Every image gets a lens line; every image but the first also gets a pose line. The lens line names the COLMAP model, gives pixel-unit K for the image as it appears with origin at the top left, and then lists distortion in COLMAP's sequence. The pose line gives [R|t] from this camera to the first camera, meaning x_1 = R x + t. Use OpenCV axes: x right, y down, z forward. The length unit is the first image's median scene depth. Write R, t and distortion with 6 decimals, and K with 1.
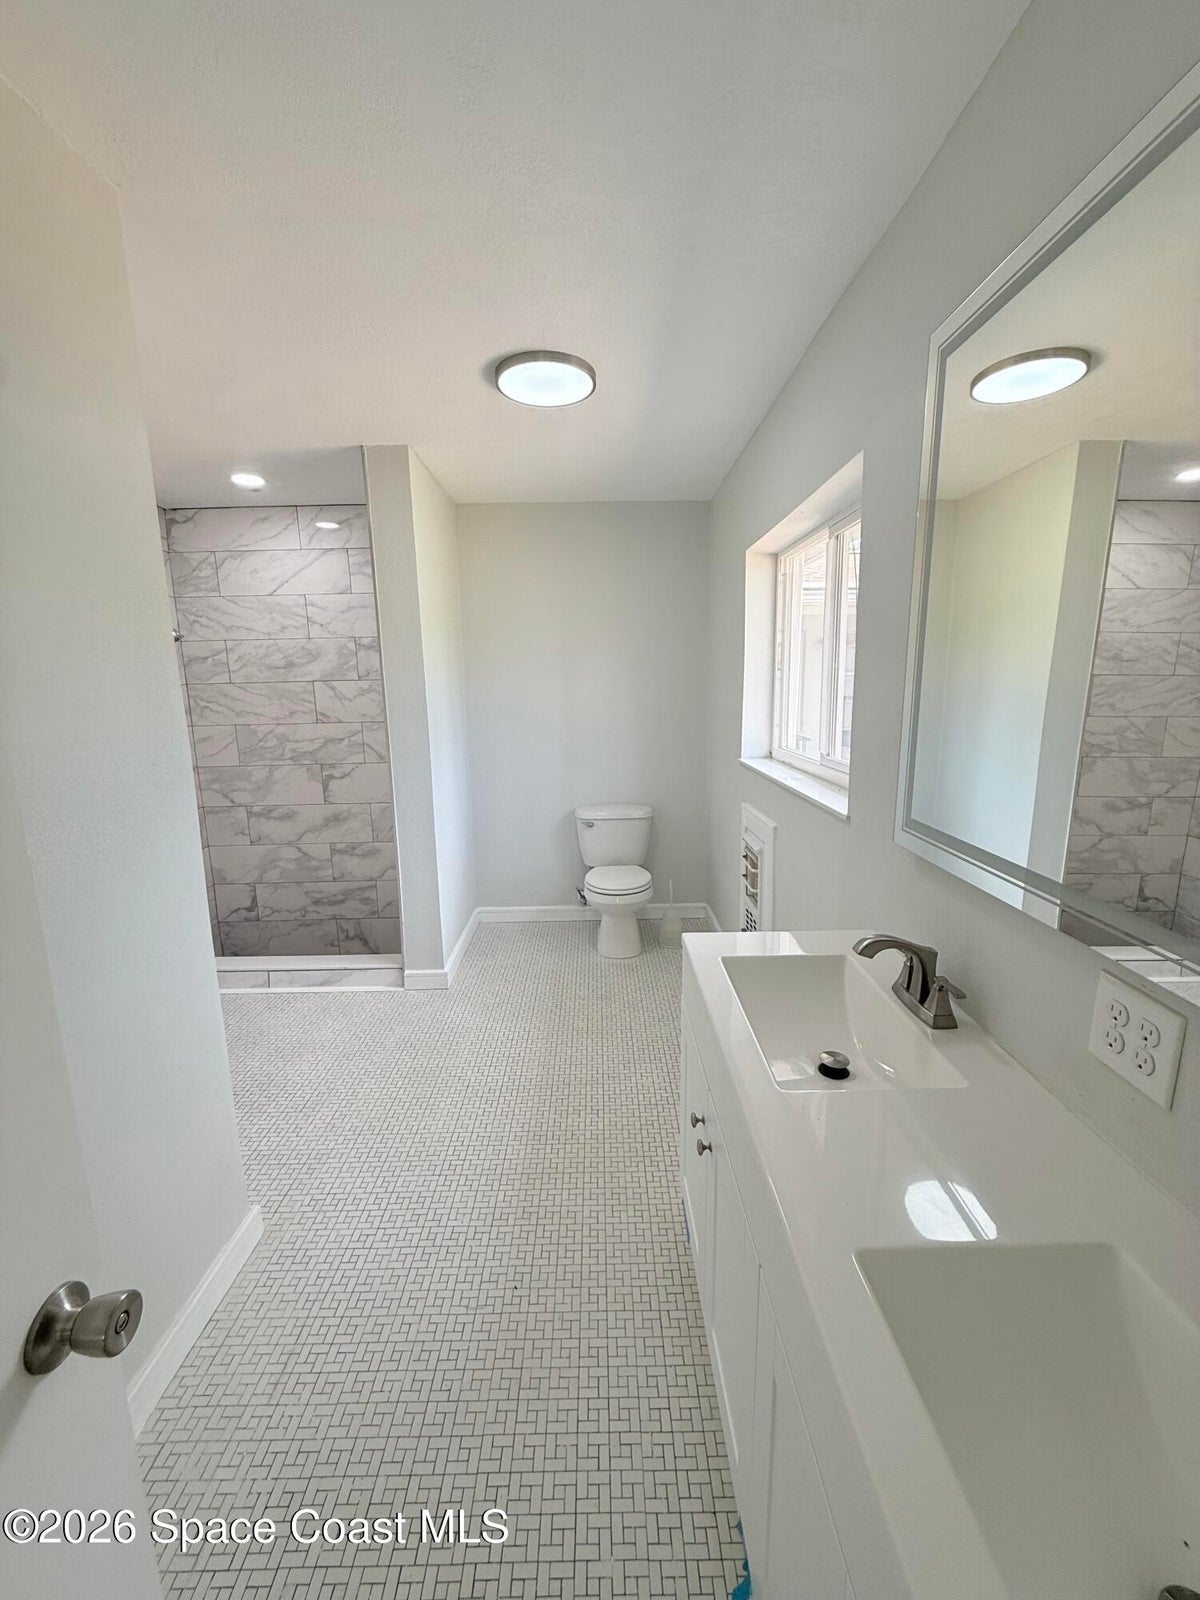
lens RADIAL K [[636.9, 0, 601.7], [0, 636.9, 798.0], [0, 0, 1]] dist [0.000894, 0.000378]
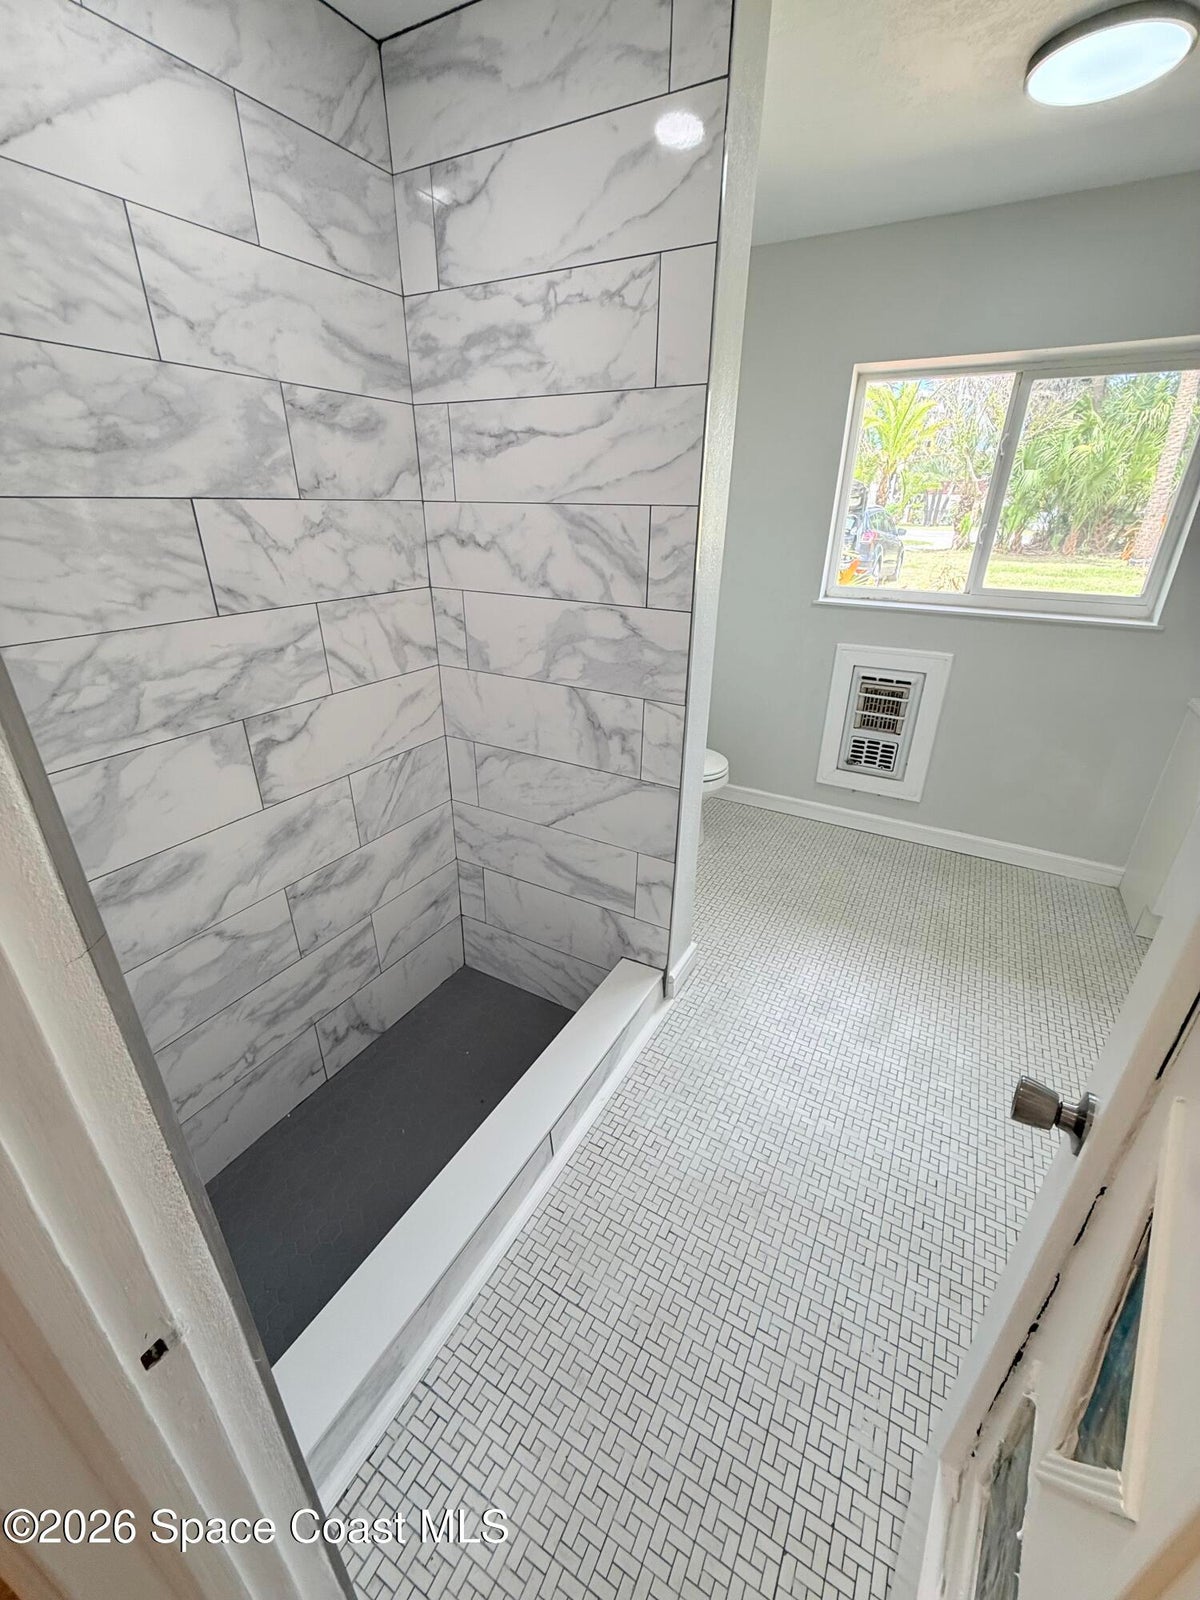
lens RADIAL K [[636.9, 0, 601.7], [0, 636.9, 798.0], [0, 0, 1]] dist [0.000894, 0.000378]
pose [[0.501907, -0.340830, 0.794936, -0.670564], [0.136710, 0.938793, 0.316193, -0.104015], [-0.854049, -0.050024, 0.517782, 0.593997]]
